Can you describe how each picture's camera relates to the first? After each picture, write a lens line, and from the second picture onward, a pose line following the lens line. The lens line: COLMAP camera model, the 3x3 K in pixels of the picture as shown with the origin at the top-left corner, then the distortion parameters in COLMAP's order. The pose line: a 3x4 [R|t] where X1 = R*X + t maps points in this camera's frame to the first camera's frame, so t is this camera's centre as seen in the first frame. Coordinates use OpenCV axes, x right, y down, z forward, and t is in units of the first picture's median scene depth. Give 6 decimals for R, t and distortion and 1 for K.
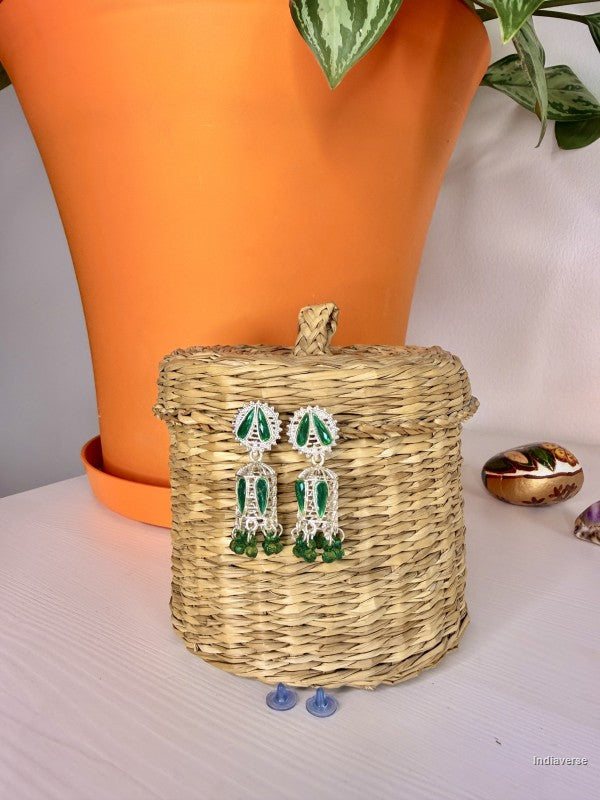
lens RADIAL K [[659.0, 0, 268.9], [0, 659.0, 360.9], [0, 0, 1]] dist [0.026167, 0.001187]
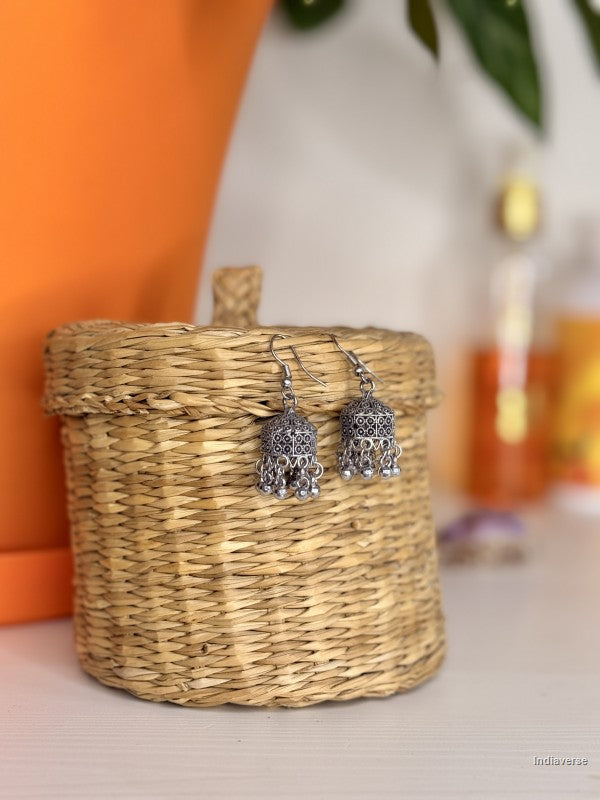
lens RADIAL K [[1667.8, 0, 273.9], [0, 1667.8, 399.8], [0, 0, 1]] dist [0.088058, 0.135508]
pose [[0.867732, -0.018796, 0.496676, -1.054395], [0.029318, 0.999480, -0.013397, 0.118952], [-0.496166, 0.026187, 0.867832, -0.854975]]
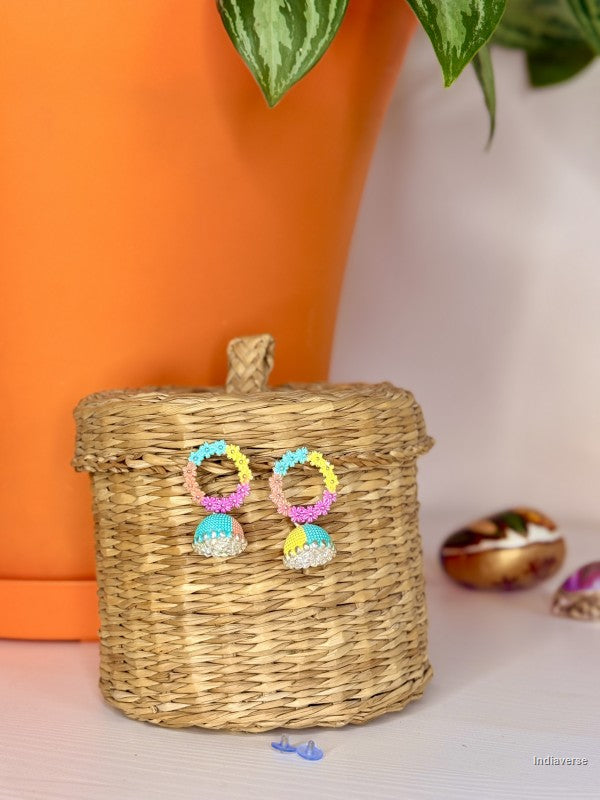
lens RADIAL K [[1693.3, 0, 242.8], [0, 1693.3, 382.5], [0, 0, 1]] dist [0.393855, -0.548456]
pose [[0.979239, -0.026275, 0.200999, -0.480180], [0.032984, 0.999002, -0.030104, 0.050961], [-0.200007, 0.036109, 0.979129, -1.465772]]
